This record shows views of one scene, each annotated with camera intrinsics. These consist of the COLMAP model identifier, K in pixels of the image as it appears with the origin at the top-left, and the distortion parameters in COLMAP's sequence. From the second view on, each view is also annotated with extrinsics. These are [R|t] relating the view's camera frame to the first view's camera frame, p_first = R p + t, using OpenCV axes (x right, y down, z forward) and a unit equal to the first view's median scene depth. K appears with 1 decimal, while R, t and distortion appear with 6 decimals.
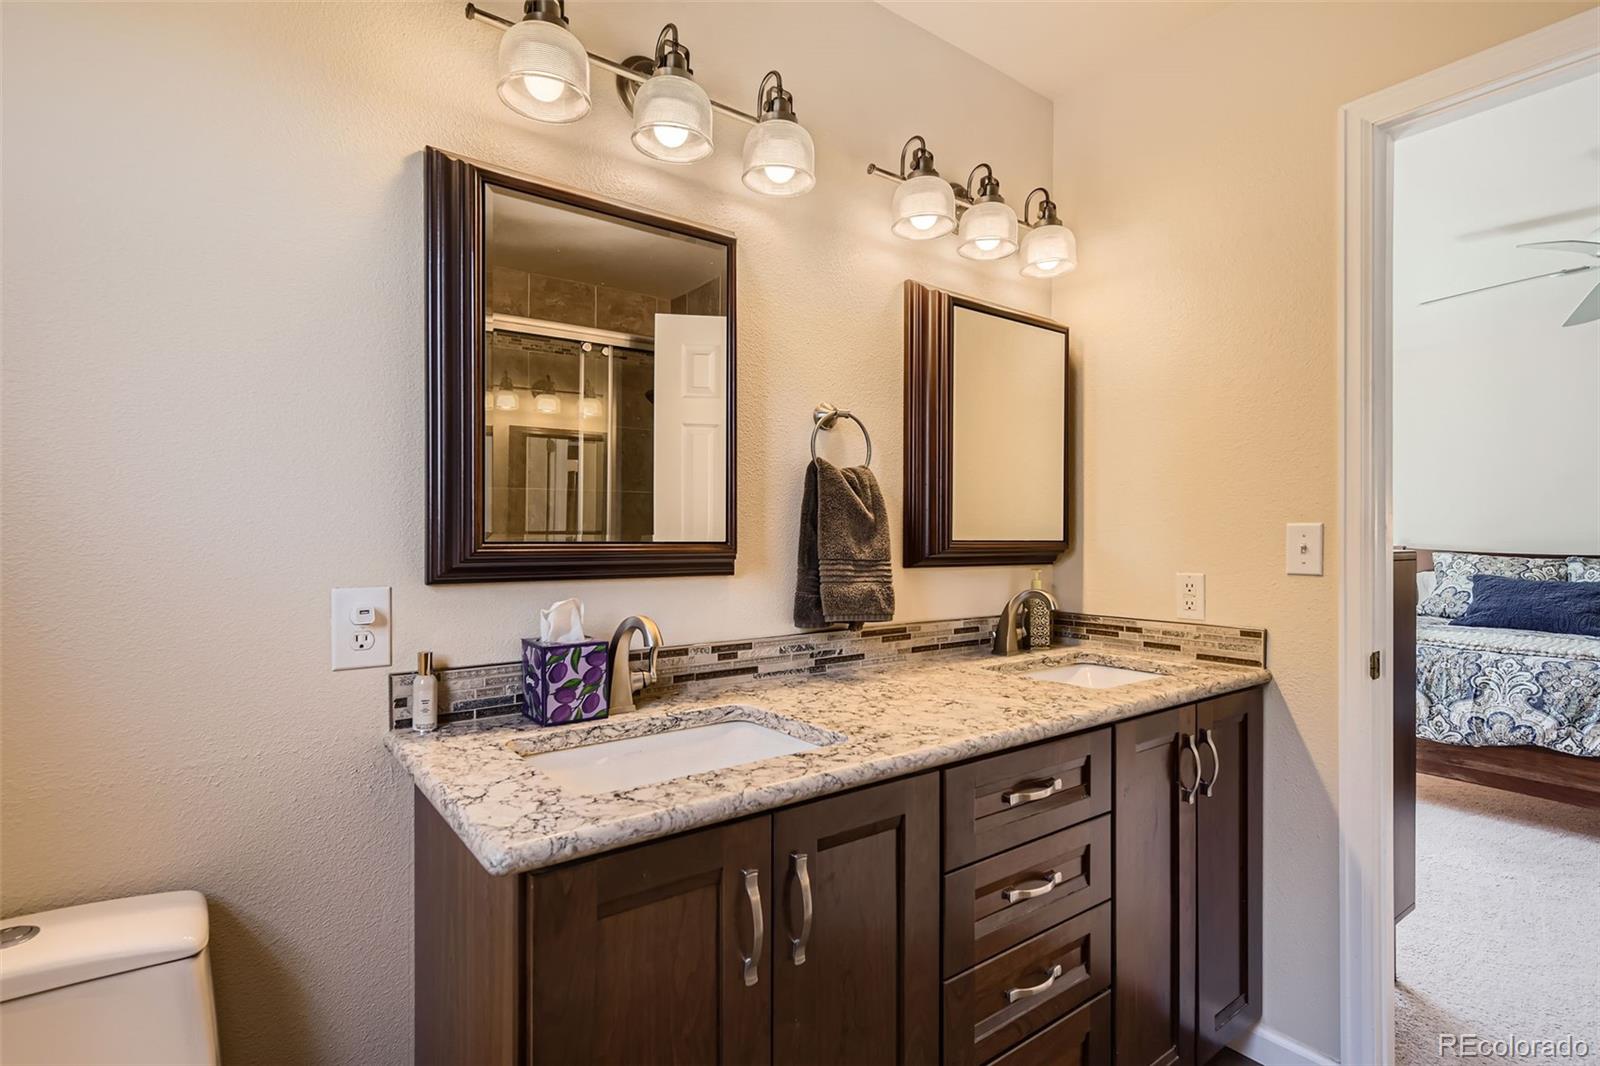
lens RADIAL K [[814.3, 0, 800.3], [0, 814.3, 536.8], [0, 0, 1]] dist [0.014214, 0.000106]
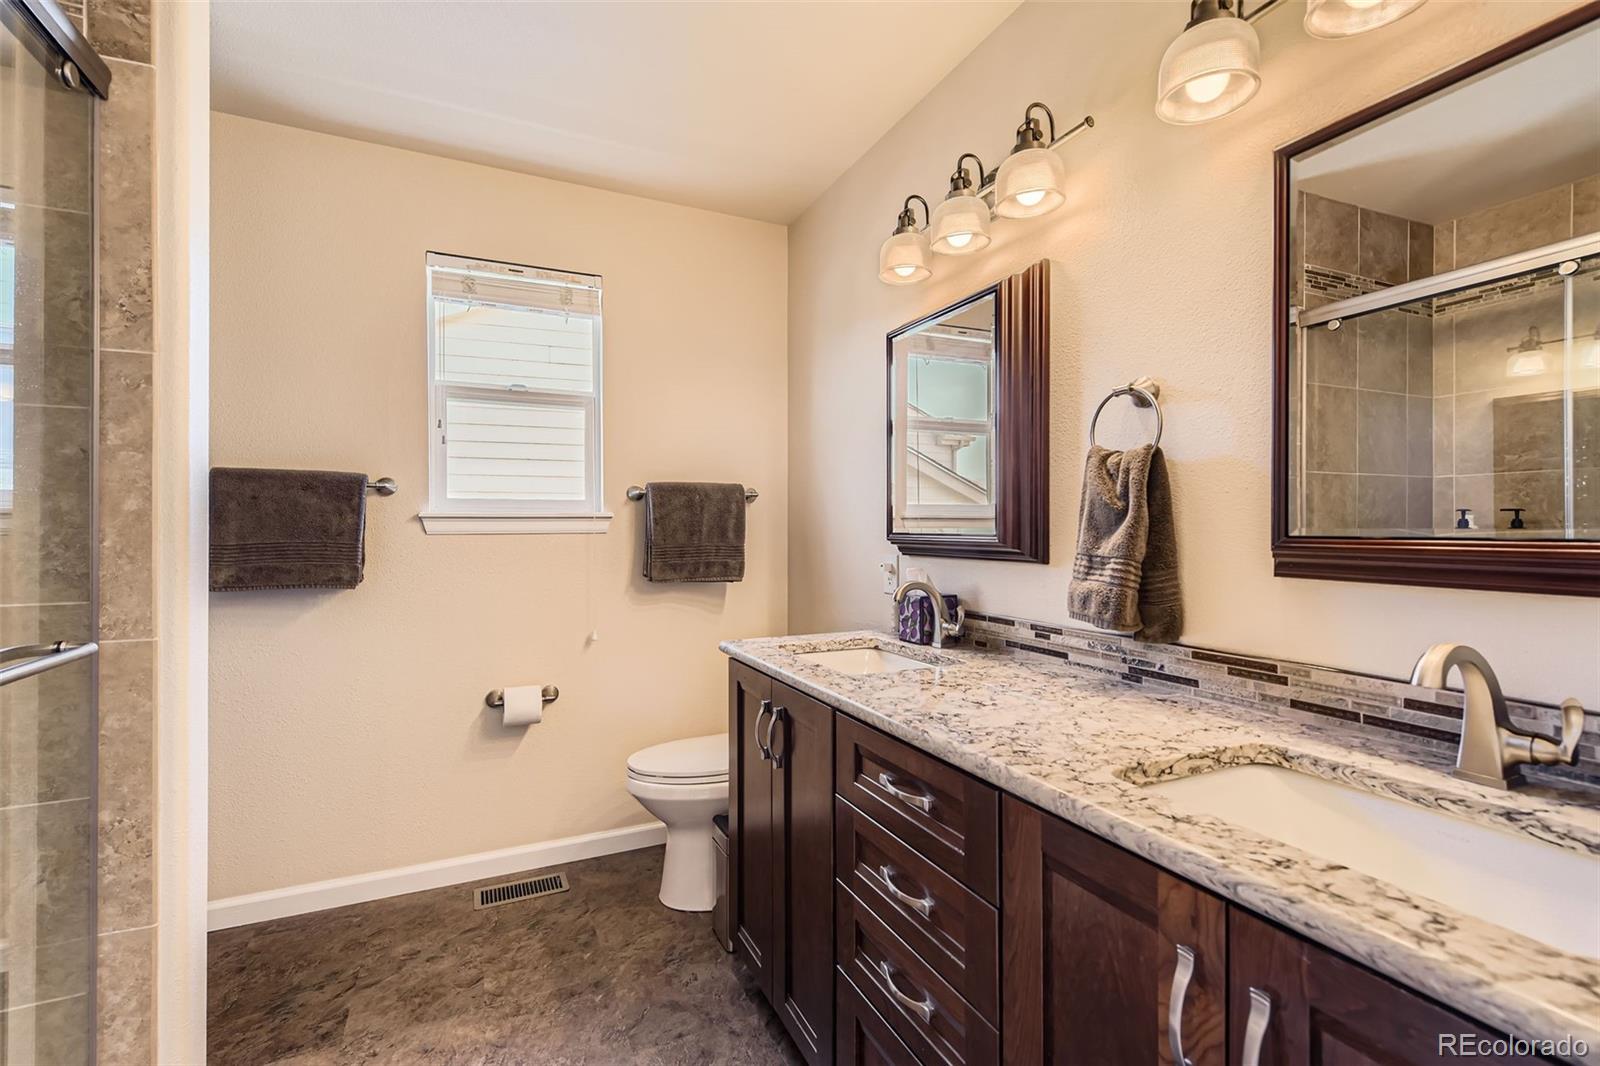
lens RADIAL K [[732.5, 0, 799.6], [0, 732.5, 527.7], [0, 0, 1]] dist [0.015766, -0.004522]
pose [[-0.231508, -0.002252, -0.972830, 0.930260], [-0.003689, 0.999992, -0.001437, -0.000361], [0.972826, 0.003256, -0.231515, 0.865878]]
